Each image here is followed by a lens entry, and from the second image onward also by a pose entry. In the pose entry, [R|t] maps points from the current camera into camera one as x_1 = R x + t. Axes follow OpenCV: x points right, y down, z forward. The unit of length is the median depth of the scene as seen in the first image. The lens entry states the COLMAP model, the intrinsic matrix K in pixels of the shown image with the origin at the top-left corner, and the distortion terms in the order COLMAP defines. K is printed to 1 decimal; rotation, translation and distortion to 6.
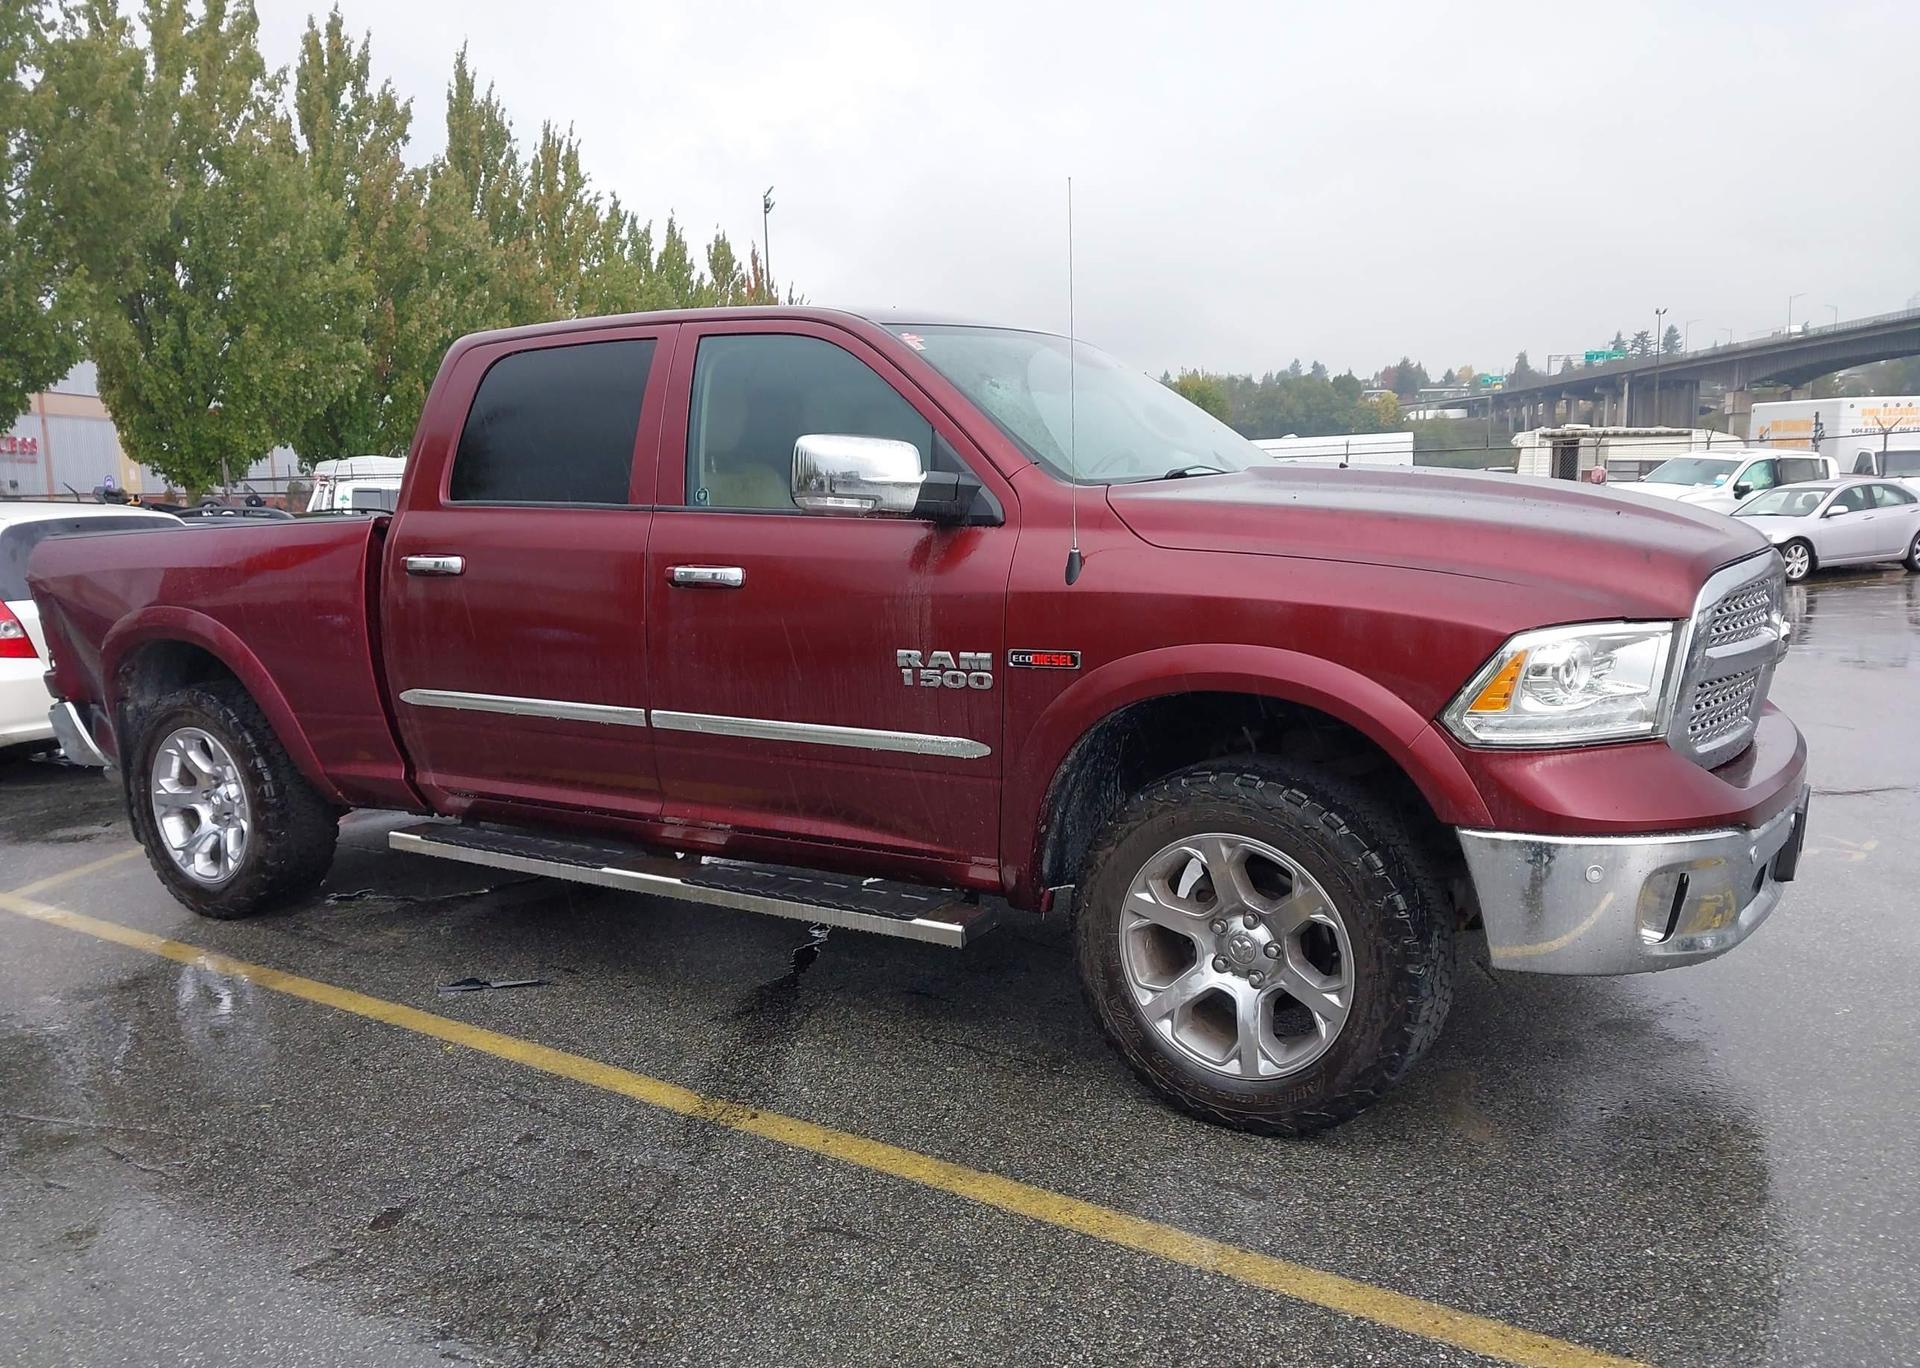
lens RADIAL K [[1544.1, 0, 956.1], [0, 1544.1, 646.3], [0, 0, 1]] dist [0.047964, -0.050280]
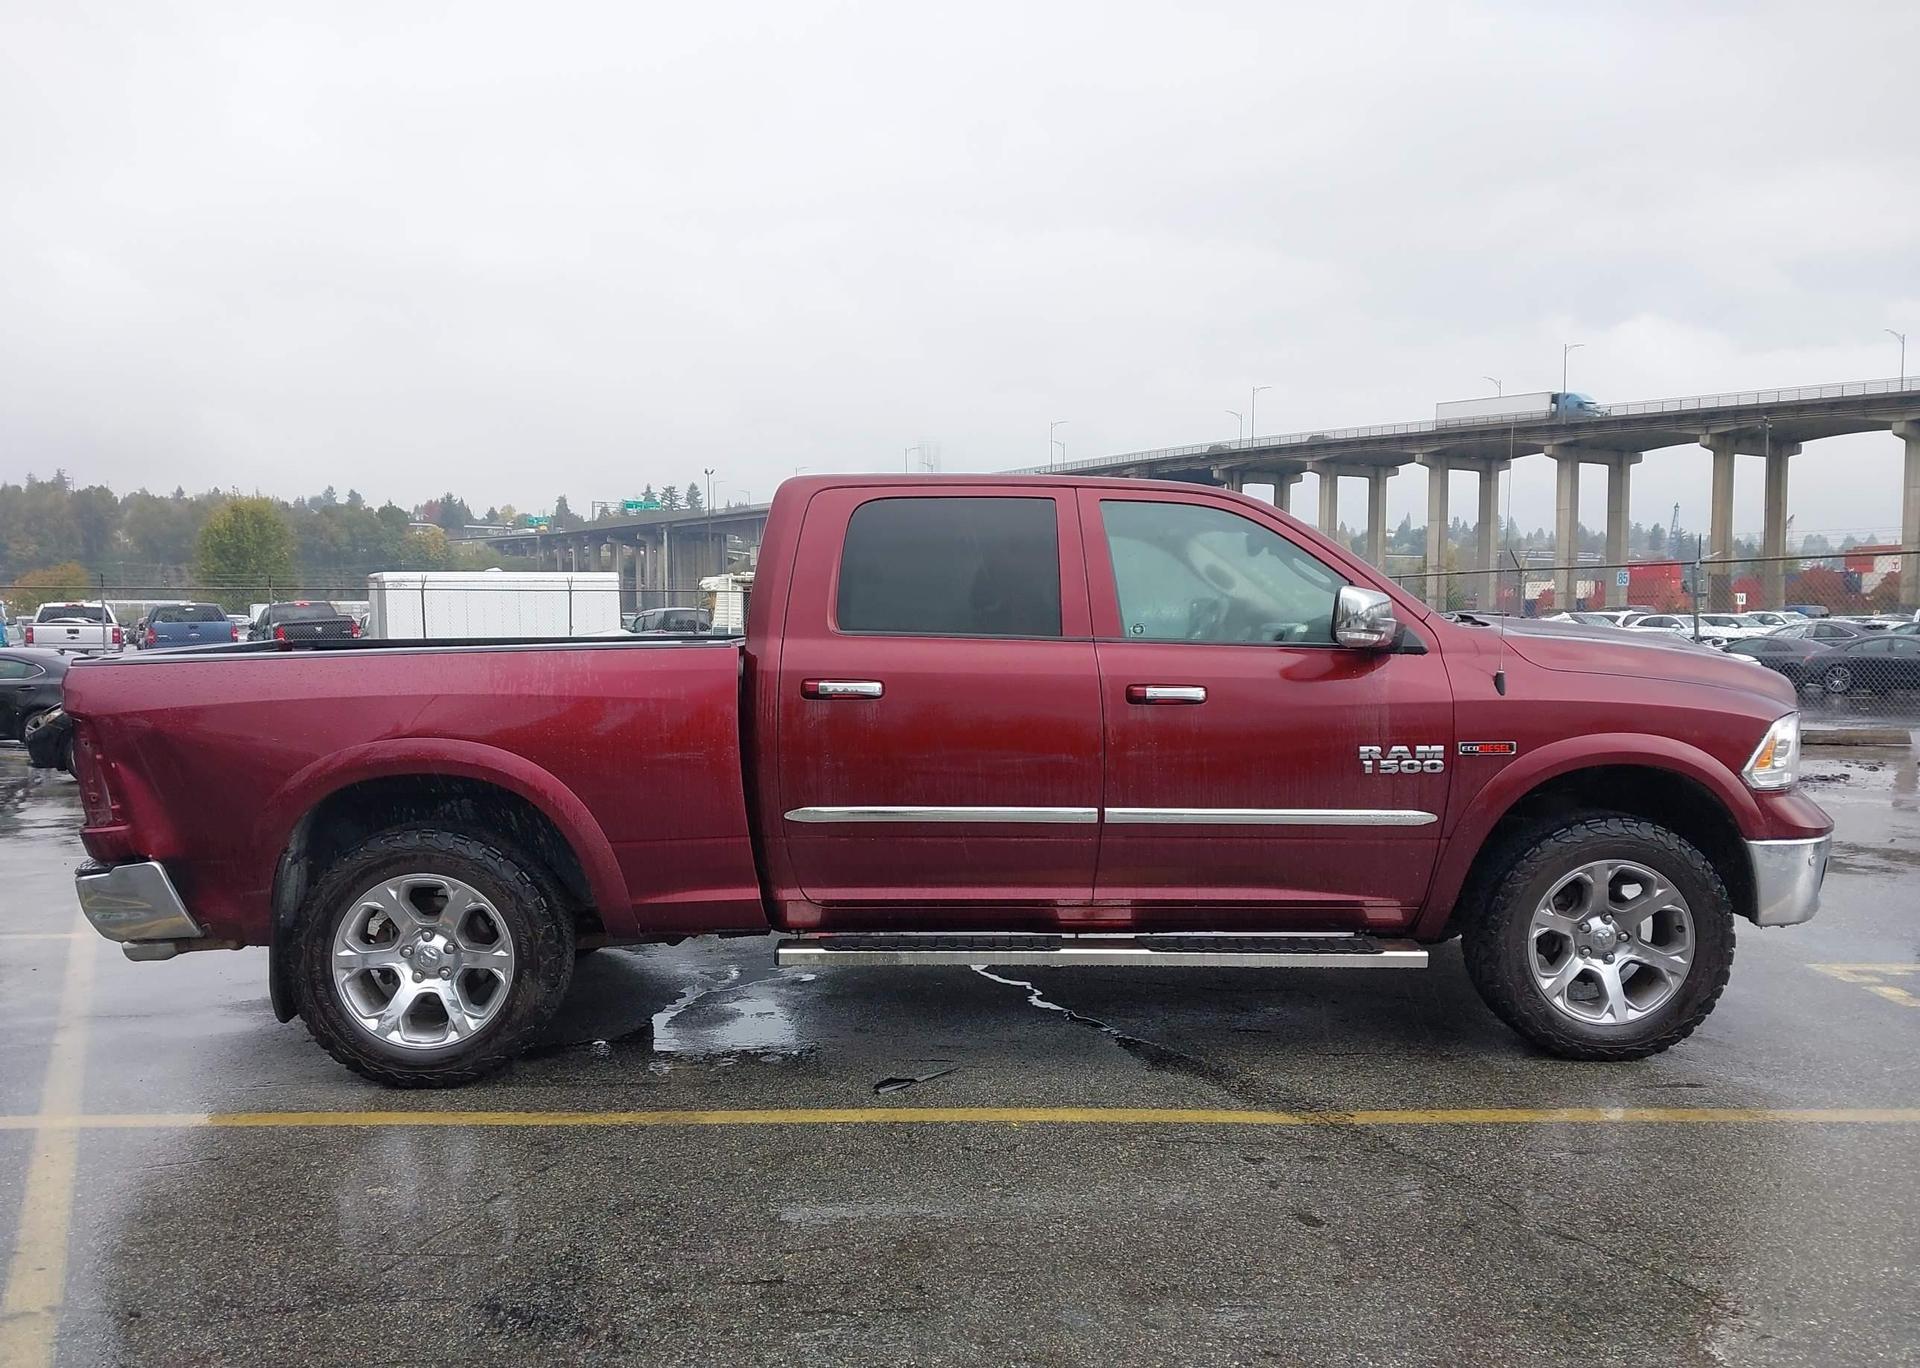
lens RADIAL K [[1544.1, 0, 959.6], [0, 1544.1, 676.7], [0, 0, 1]] dist [0.047964, -0.050280]
pose [[0.811271, -0.000538, 0.584670, -1.011485], [0.039911, 0.997718, -0.054461, 0.001096], [-0.583307, 0.067517, 0.809441, 0.117636]]
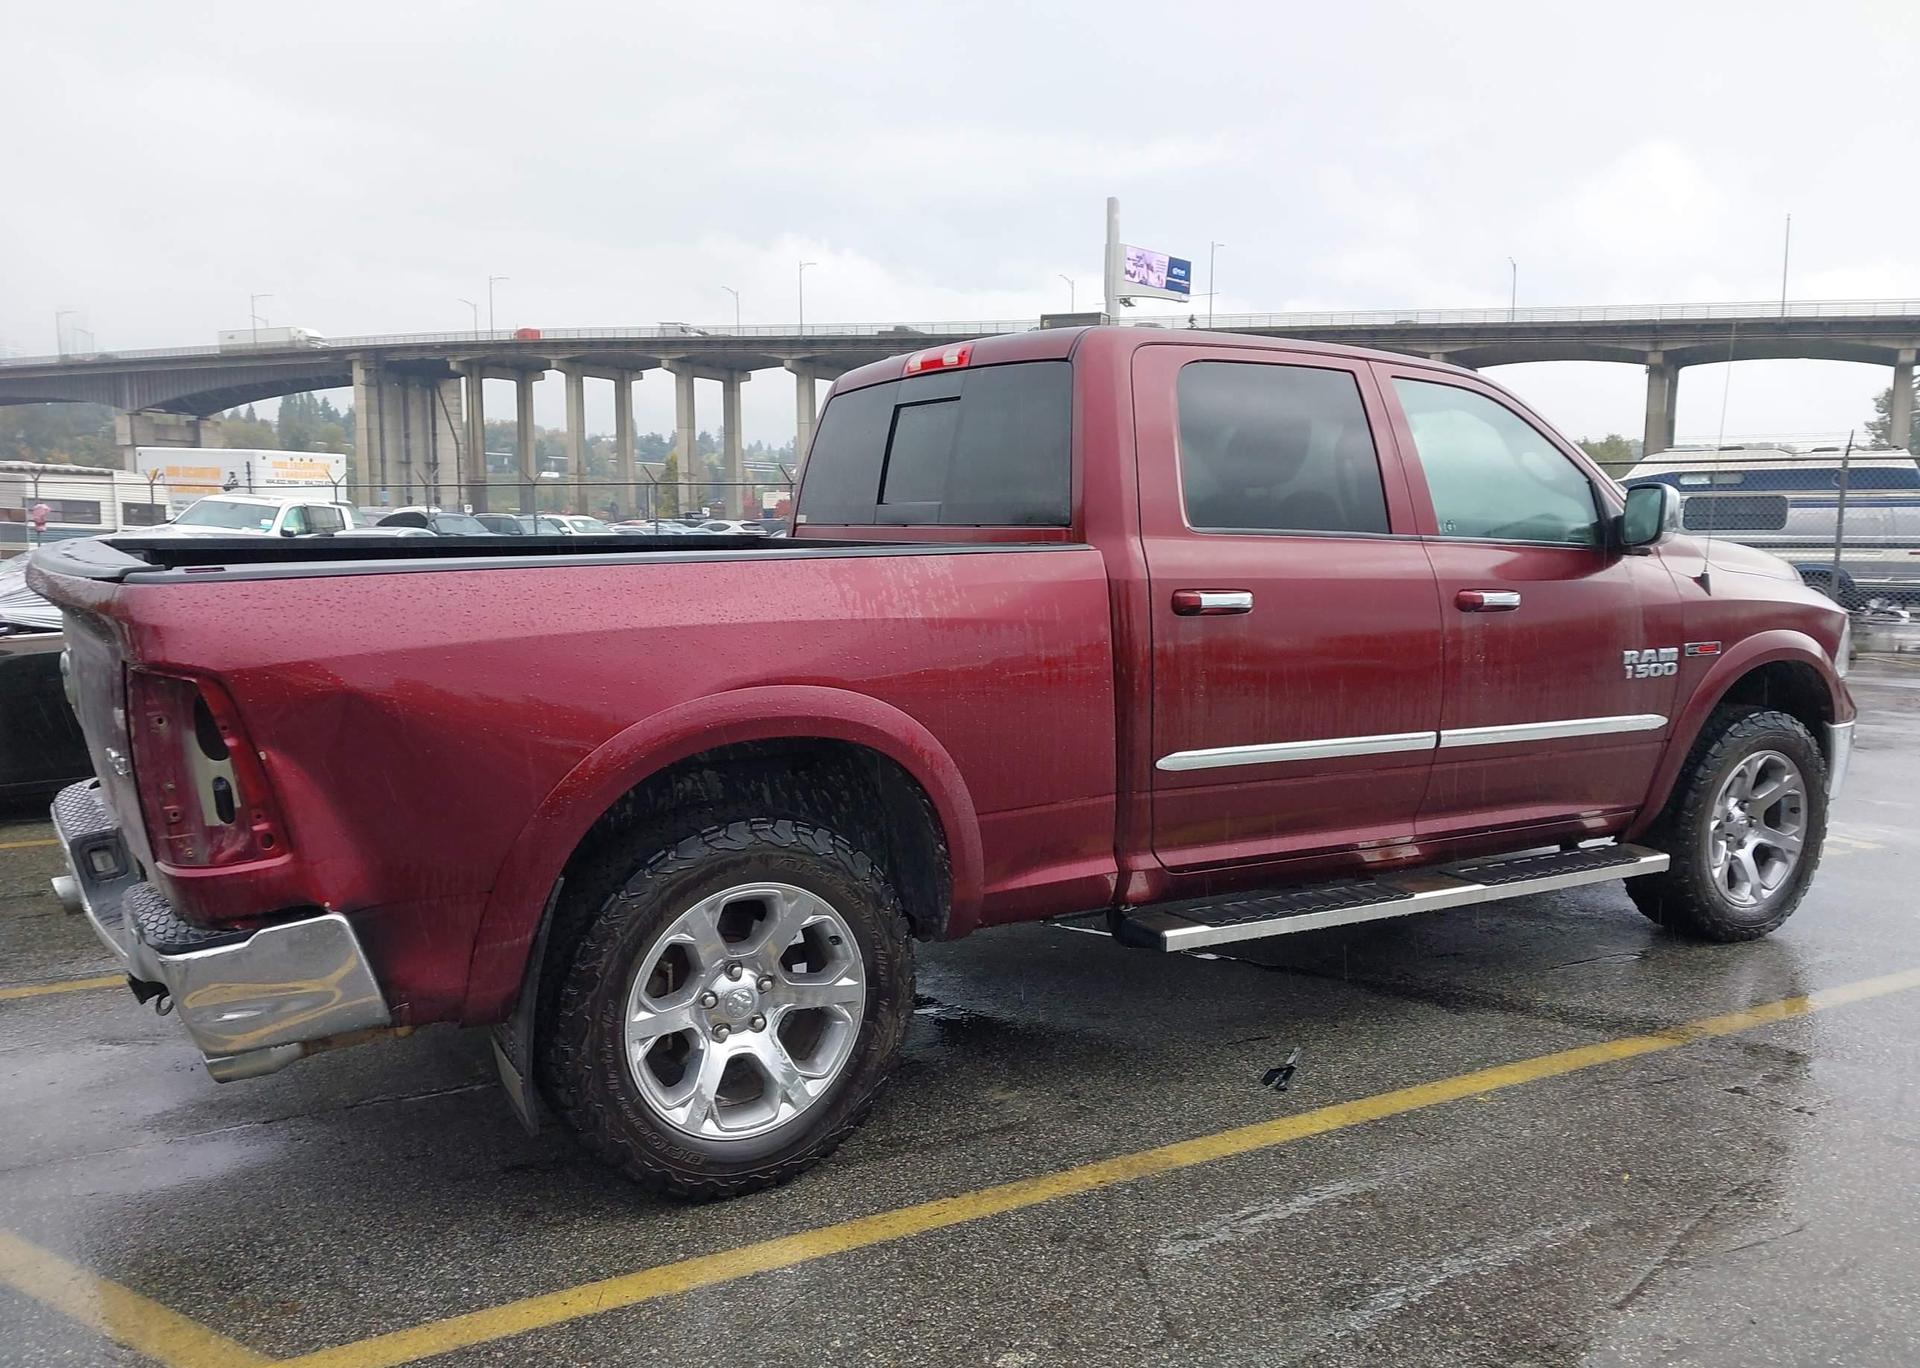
lens RADIAL K [[1544.1, 0, 973.6], [0, 1544.1, 698.6], [0, 0, 1]] dist [0.047964, -0.050280]
pose [[0.416692, -0.075769, 0.905885, -1.321974], [0.073429, 0.996069, 0.049536, -0.057341], [-0.906077, 0.045877, 0.420618, 0.883025]]
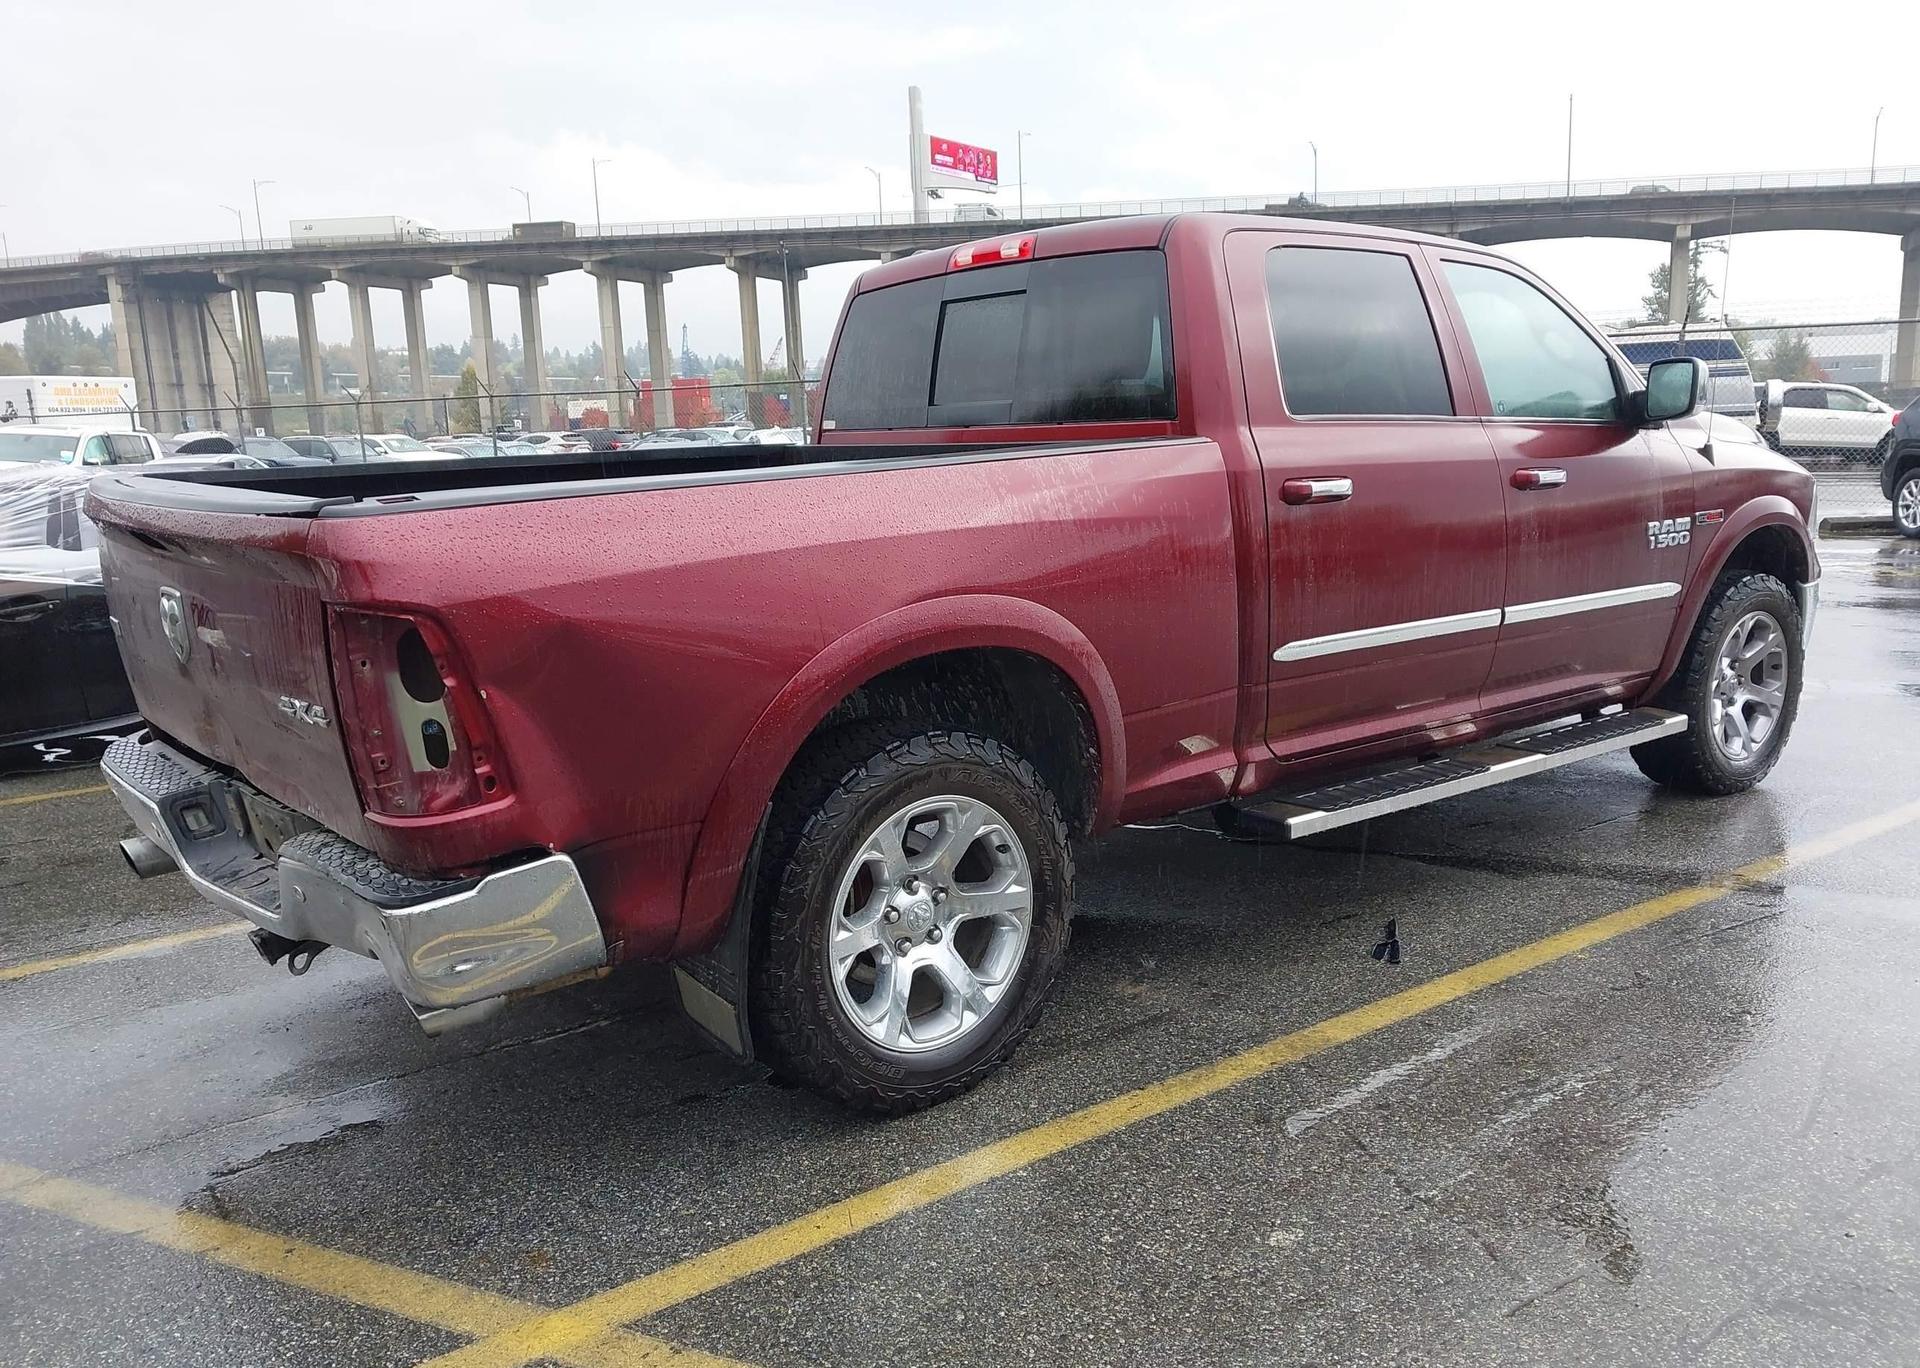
lens RADIAL K [[1544.1, 0, 973.0], [0, 1544.1, 712.2], [0, 0, 1]] dist [0.047964, -0.050280]
pose [[0.303595, -0.161019, 0.939097, -1.379542], [0.118051, 0.984379, 0.130619, -0.074158], [-0.945460, 0.071206, 0.317861, 1.055751]]
